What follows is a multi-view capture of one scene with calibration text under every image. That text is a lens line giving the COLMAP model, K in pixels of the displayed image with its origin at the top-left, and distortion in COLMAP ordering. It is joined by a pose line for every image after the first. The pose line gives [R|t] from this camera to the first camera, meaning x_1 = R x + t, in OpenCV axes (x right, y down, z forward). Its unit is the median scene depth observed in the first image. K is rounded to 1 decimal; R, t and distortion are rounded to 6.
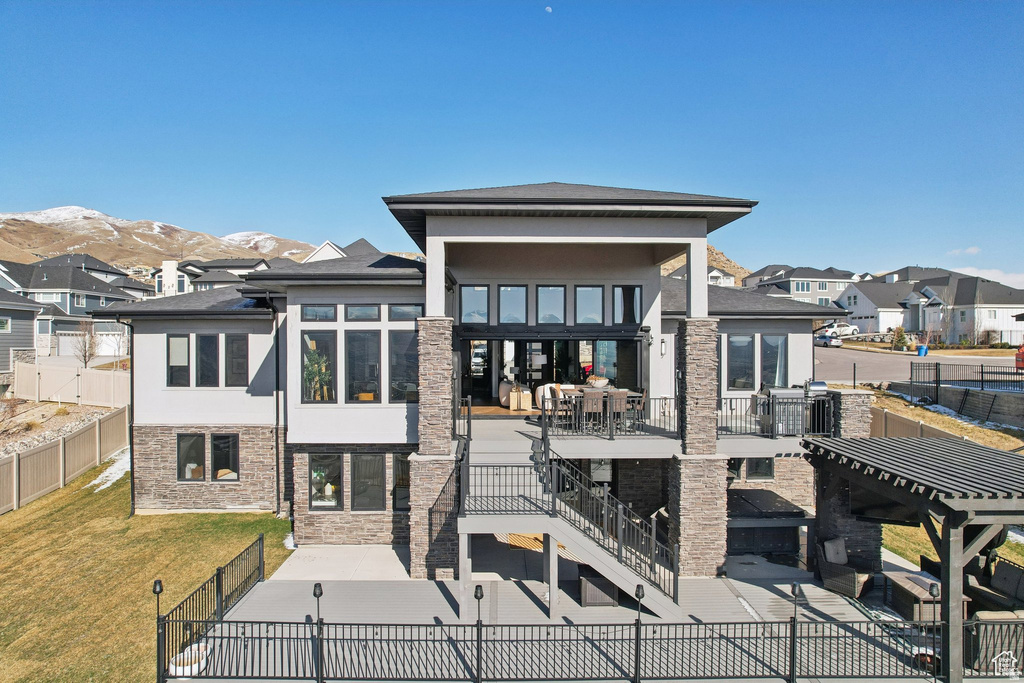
lens RADIAL K [[661.7, 0, 507.8], [0, 661.7, 344.3], [0, 0, 1]] dist [-0.073938, 0.071299]
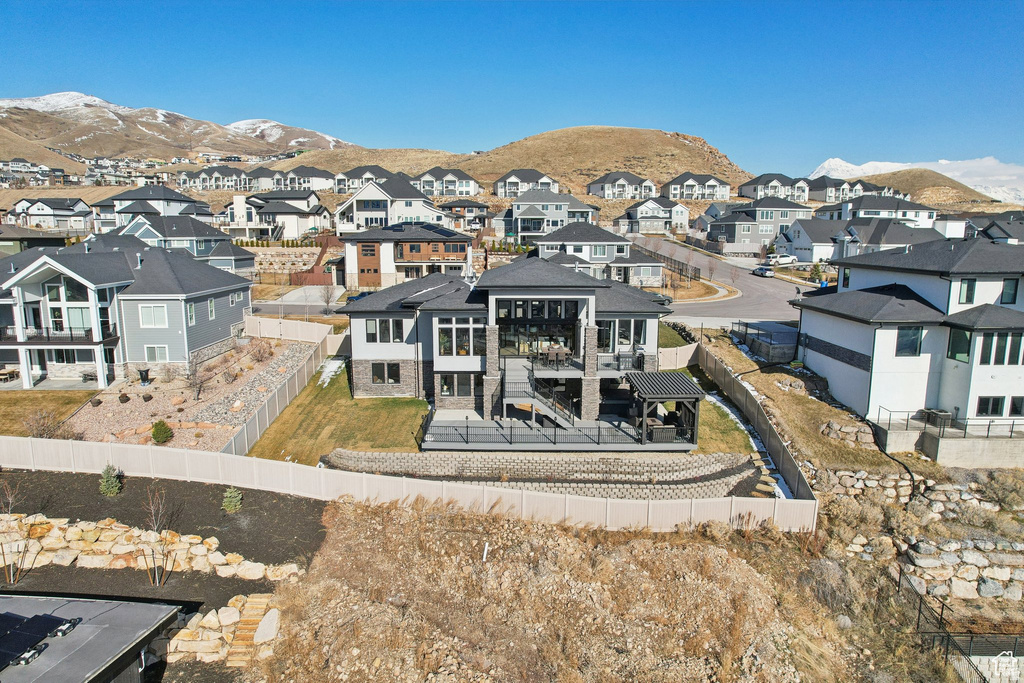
lens RADIAL K [[661.7, 0, 507.8], [0, 661.7, 344.3], [0, 0, 1]] dist [-0.073938, 0.071299]
pose [[0.999890, 0.004642, -0.014085, -0.006813], [-0.002229, 0.985992, 0.166777, -0.307767], [0.014662, -0.166728, 0.985894, -1.228251]]
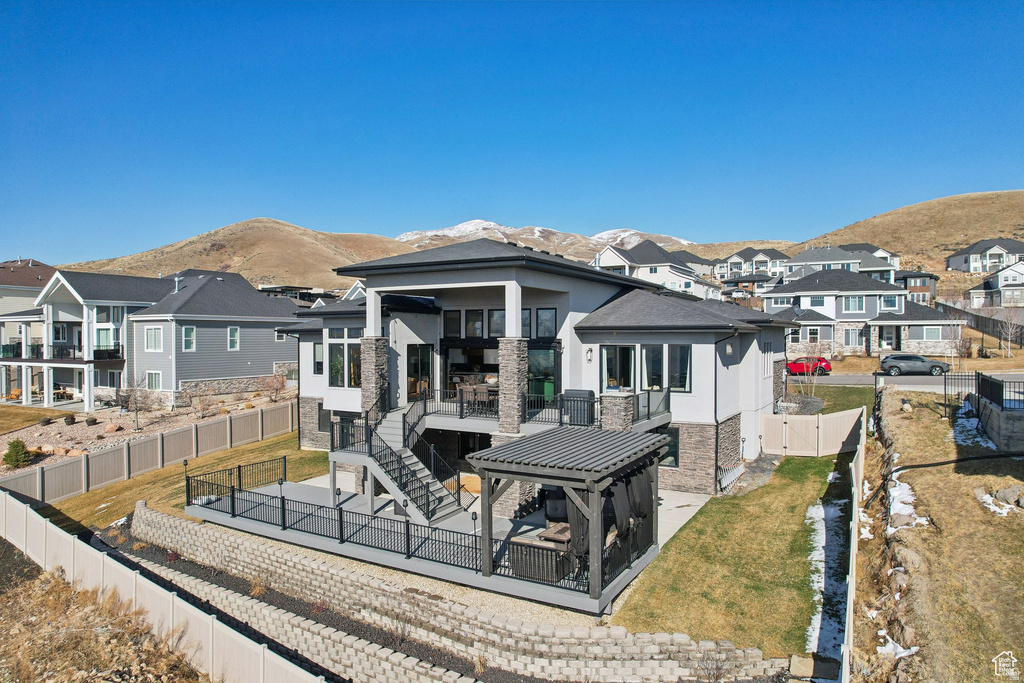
lens RADIAL K [[657.1, 0, 507.2], [0, 657.1, 342.0], [0, 0, 1]] dist [-0.075163, 0.065202]
pose [[0.853701, 0.004425, -0.520744, 0.765613], [0.001092, 0.999946, 0.010288, -0.033170], [0.520762, -0.009351, 0.853651, -0.163524]]
